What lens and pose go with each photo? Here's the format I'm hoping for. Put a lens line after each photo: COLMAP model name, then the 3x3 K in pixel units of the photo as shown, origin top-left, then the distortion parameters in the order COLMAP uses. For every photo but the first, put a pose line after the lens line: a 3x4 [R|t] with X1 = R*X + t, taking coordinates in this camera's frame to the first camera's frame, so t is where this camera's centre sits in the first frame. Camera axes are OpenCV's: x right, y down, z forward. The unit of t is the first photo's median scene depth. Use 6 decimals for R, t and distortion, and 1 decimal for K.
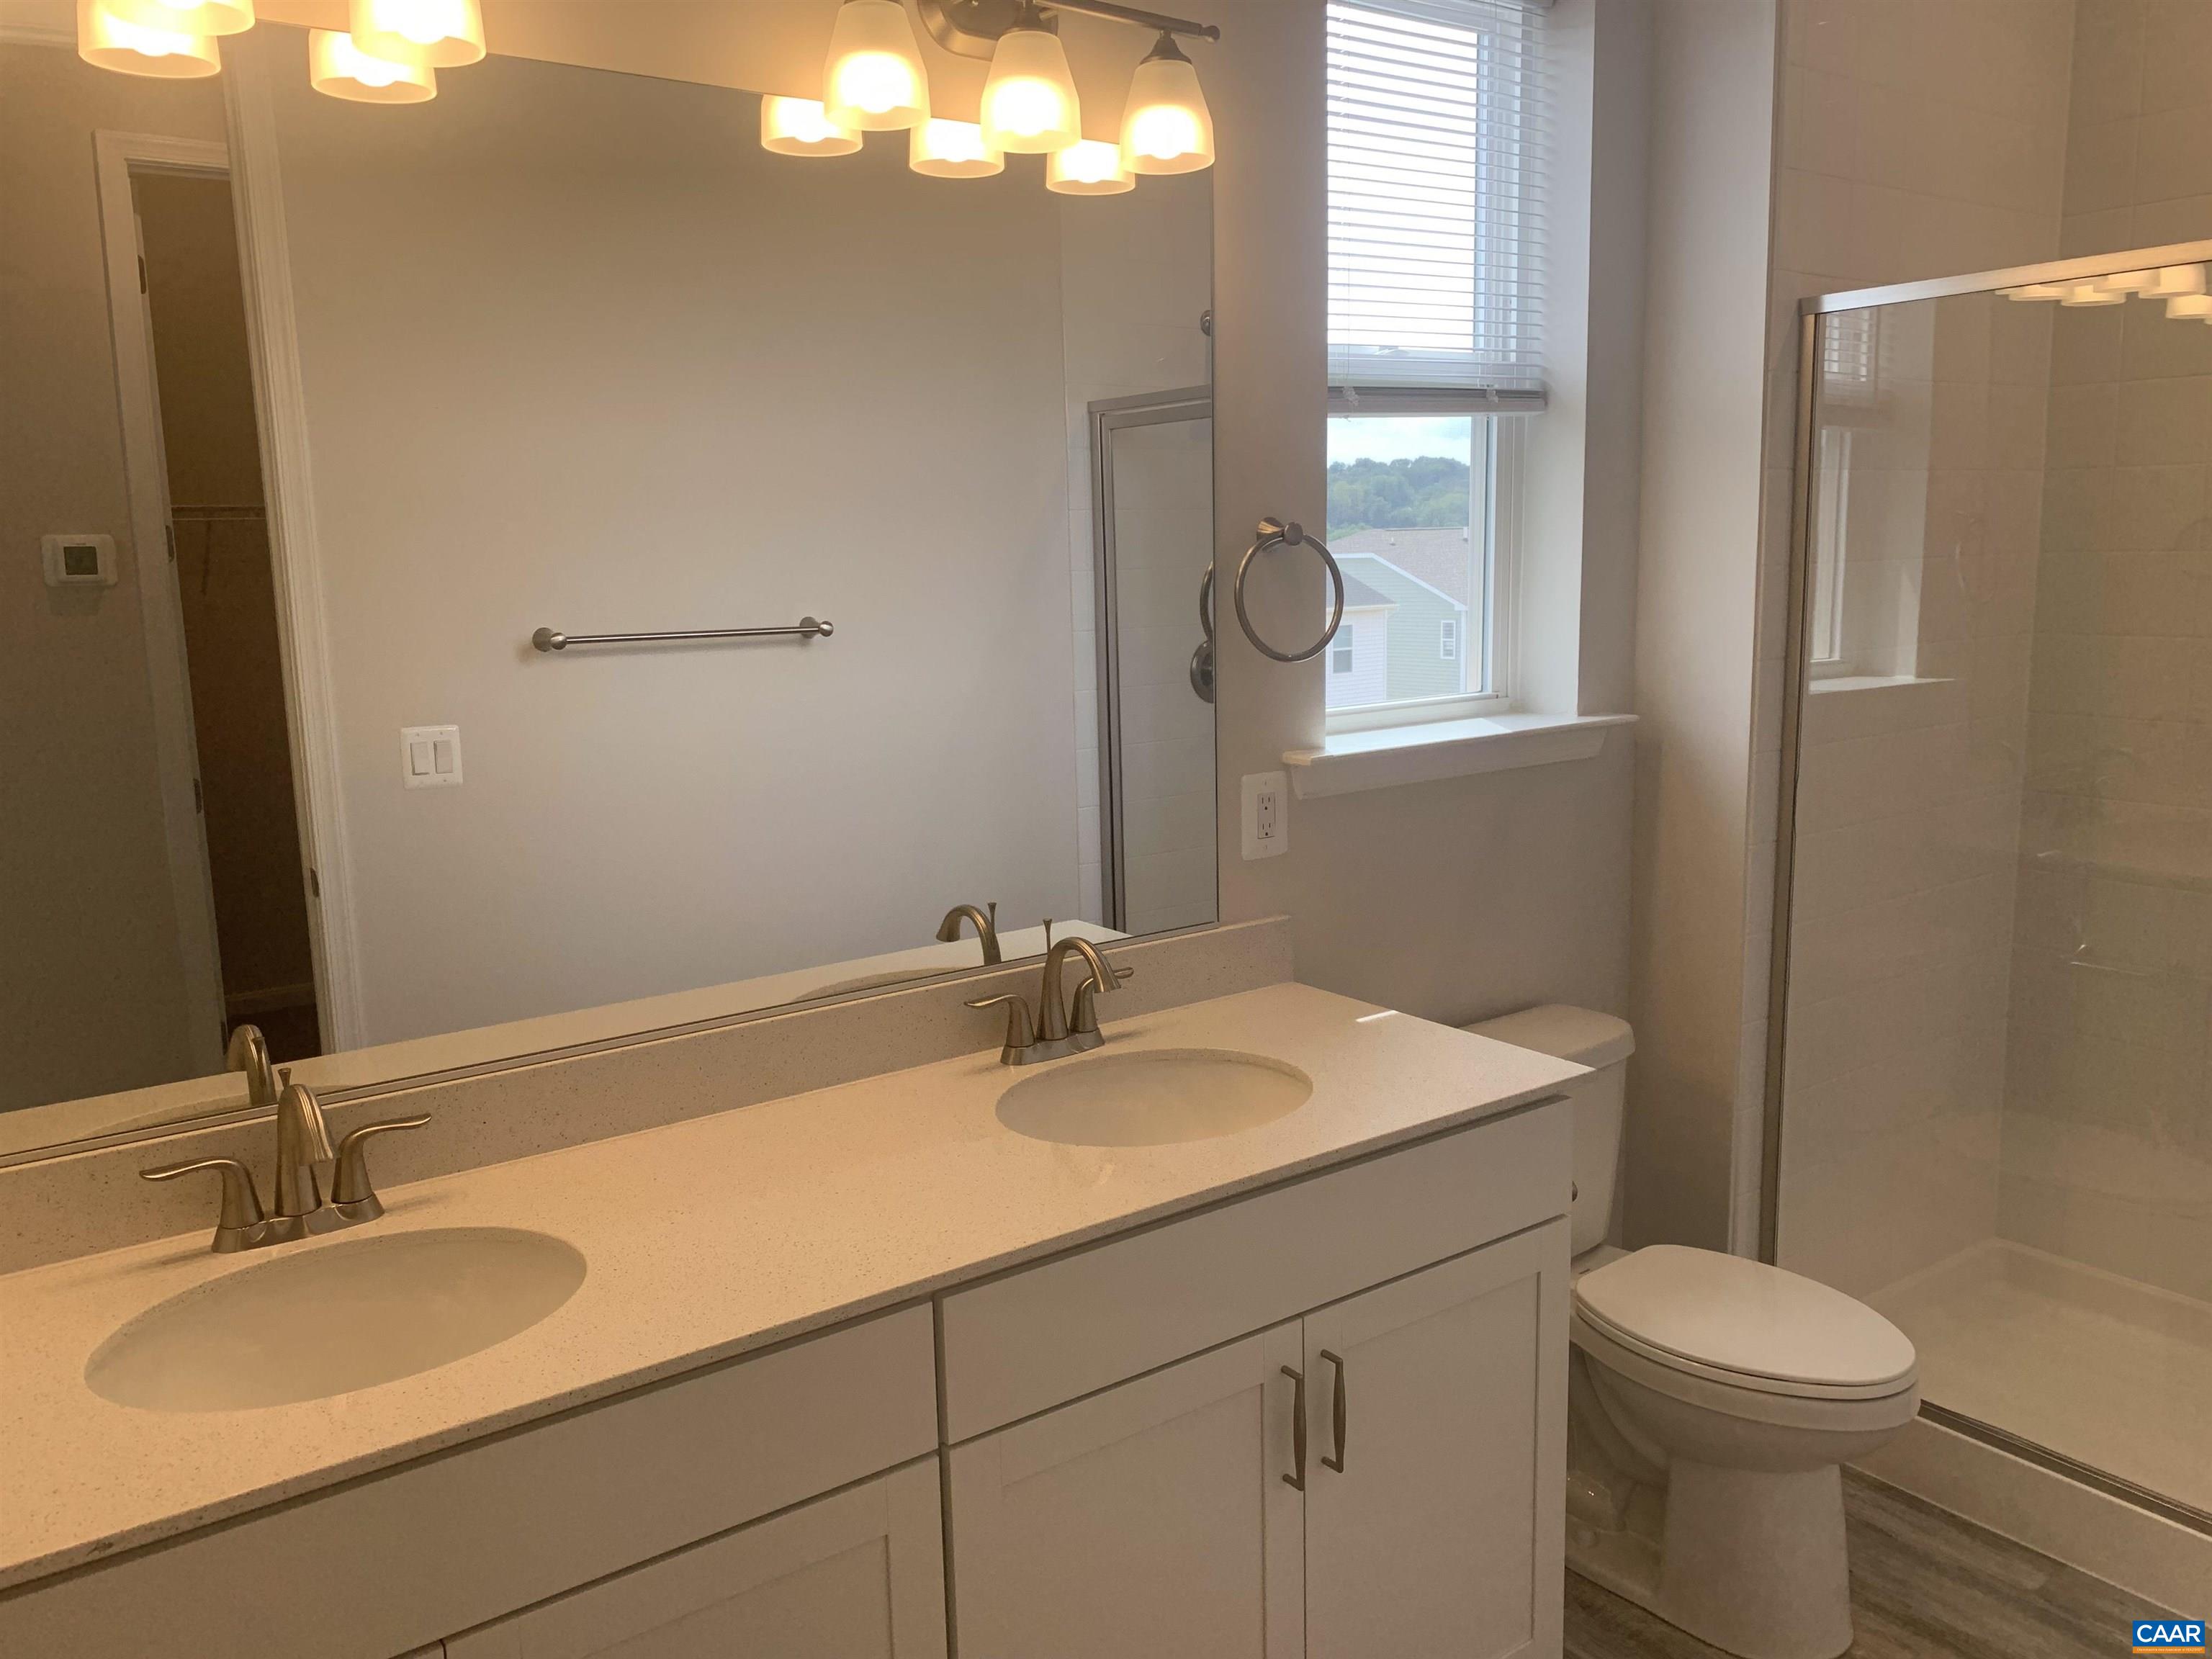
lens RADIAL K [[1654.9, 0, 1097.1], [0, 1654.9, 814.3], [0, 0, 1]] dist [0.006985, -0.001289]
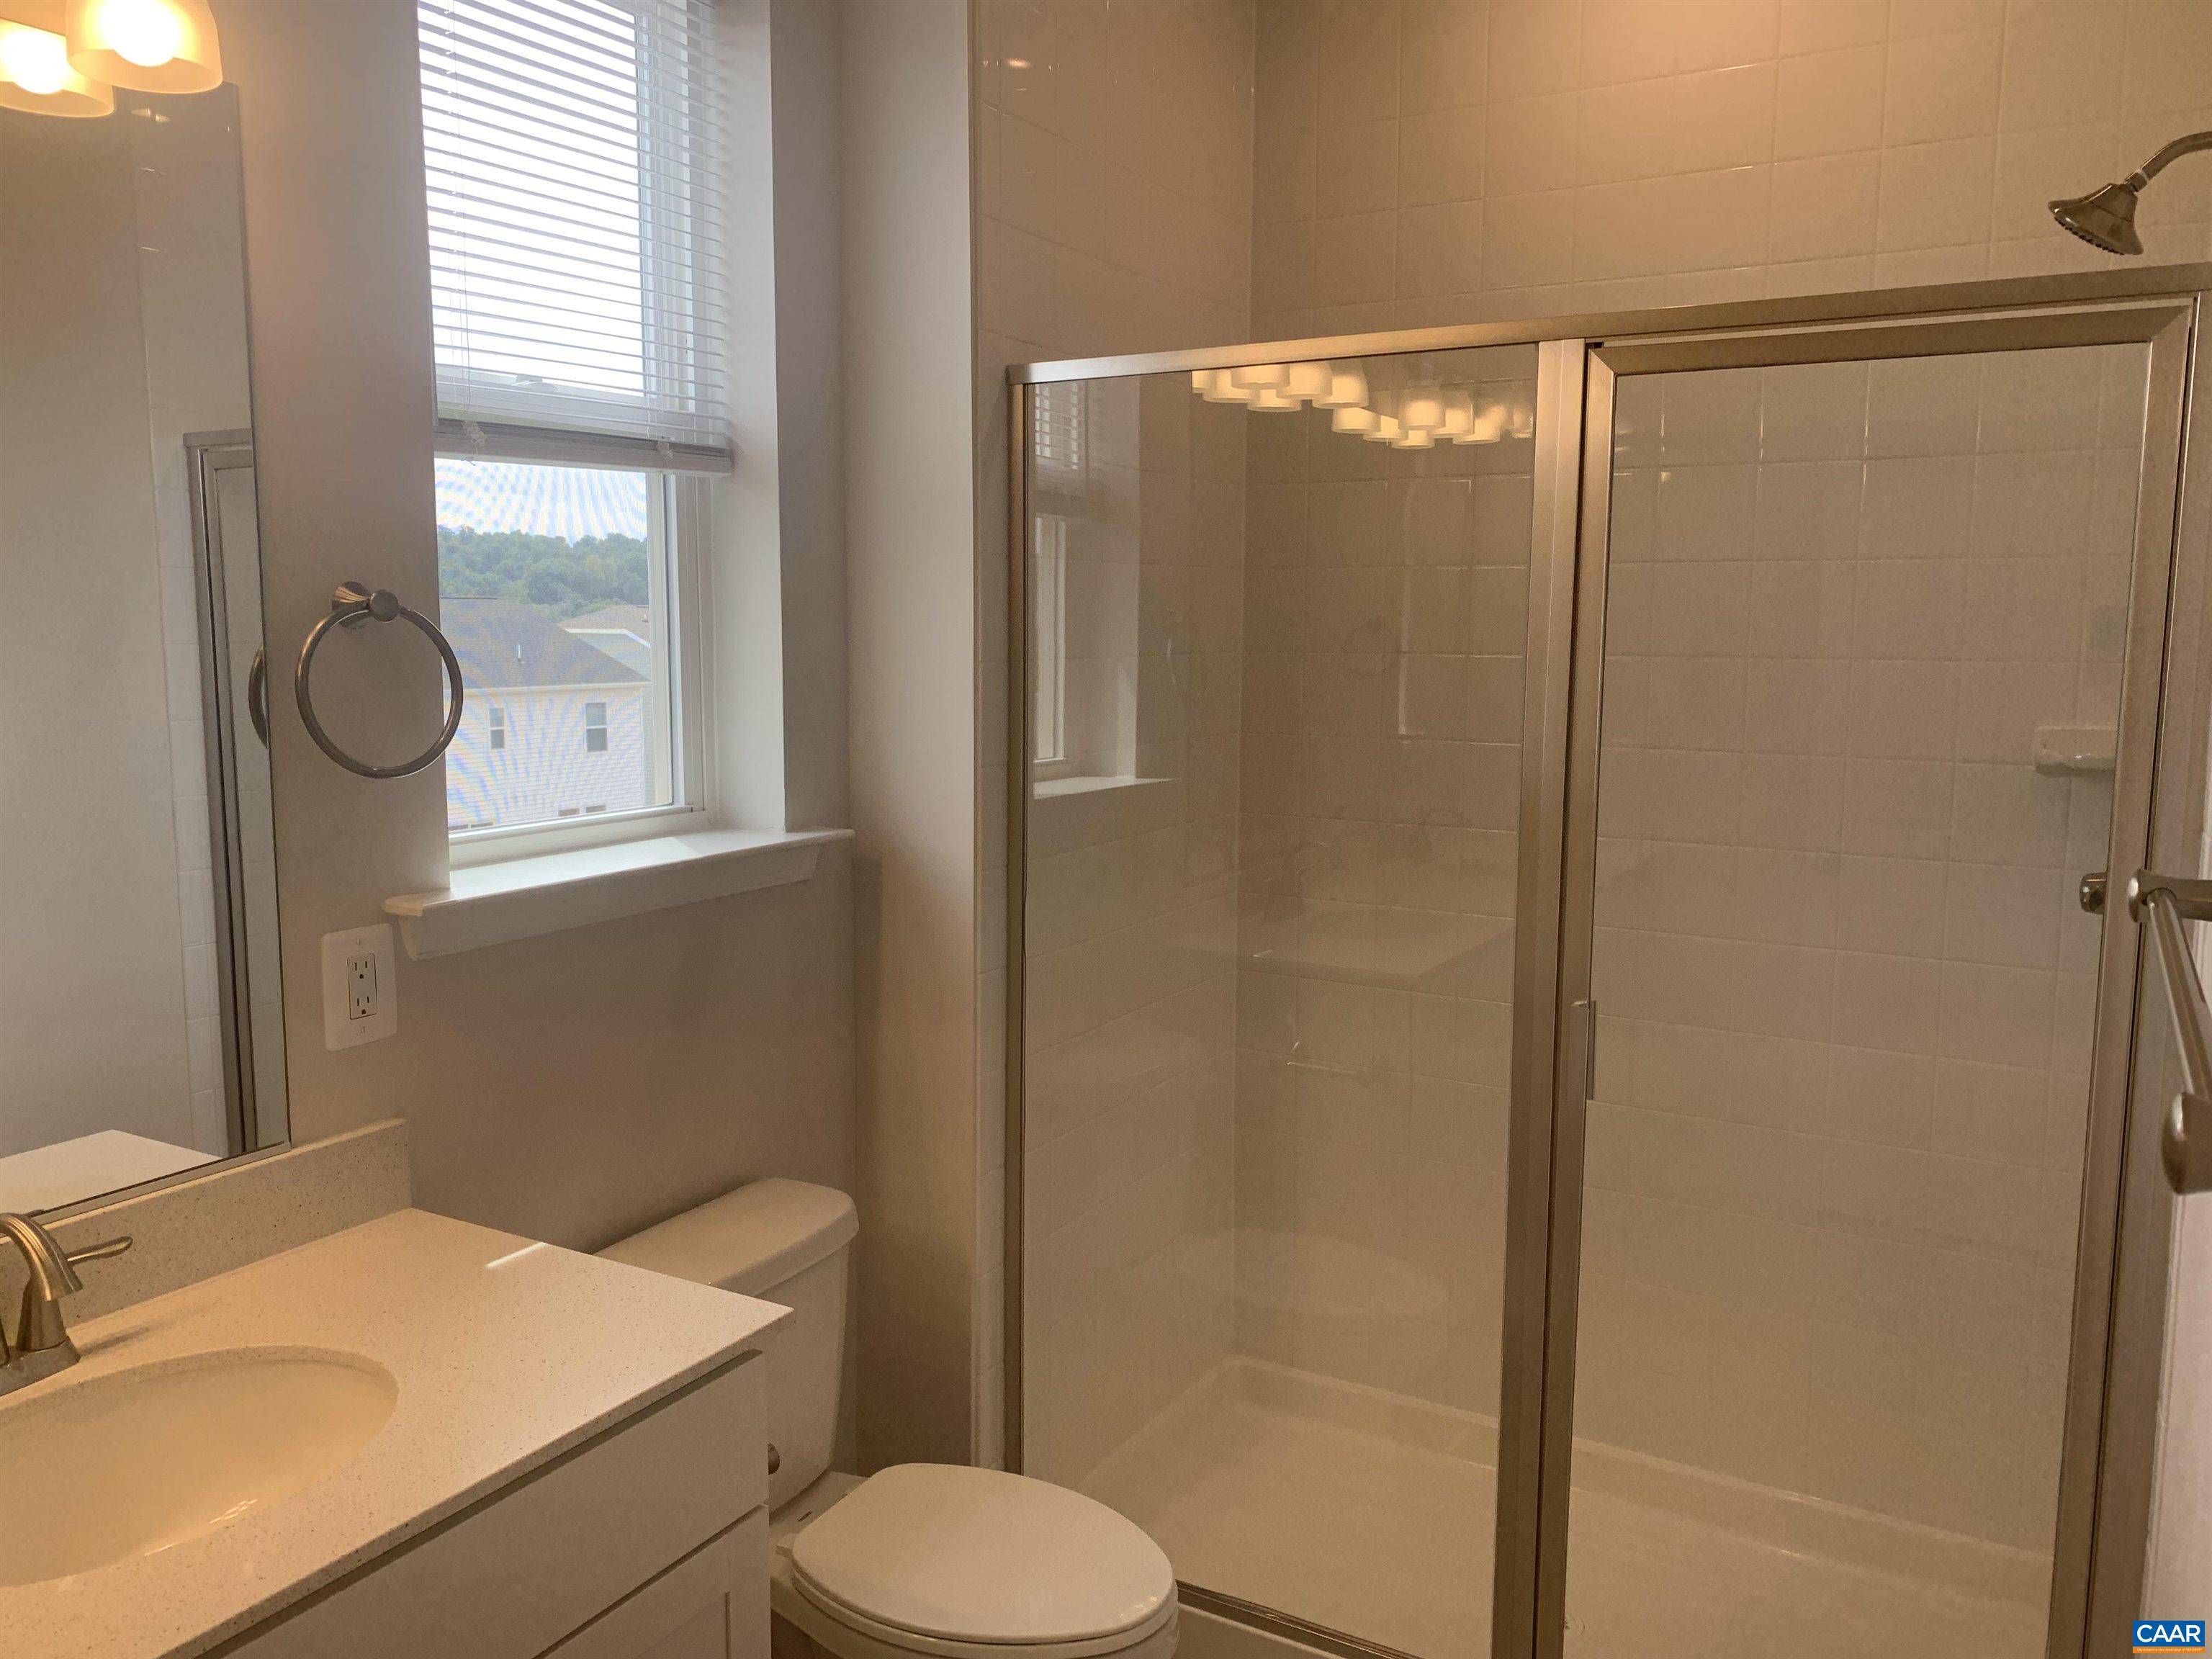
lens RADIAL K [[1689.1, 0, 1106.0], [0, 1689.1, 829.5], [0, 0, 1]] dist [-0.005995, -0.003595]
pose [[0.902690, -0.021870, 0.429735, 0.071287], [0.039454, 0.998707, -0.032050, -0.028498], [-0.428479, 0.045886, 0.902386, 0.158237]]
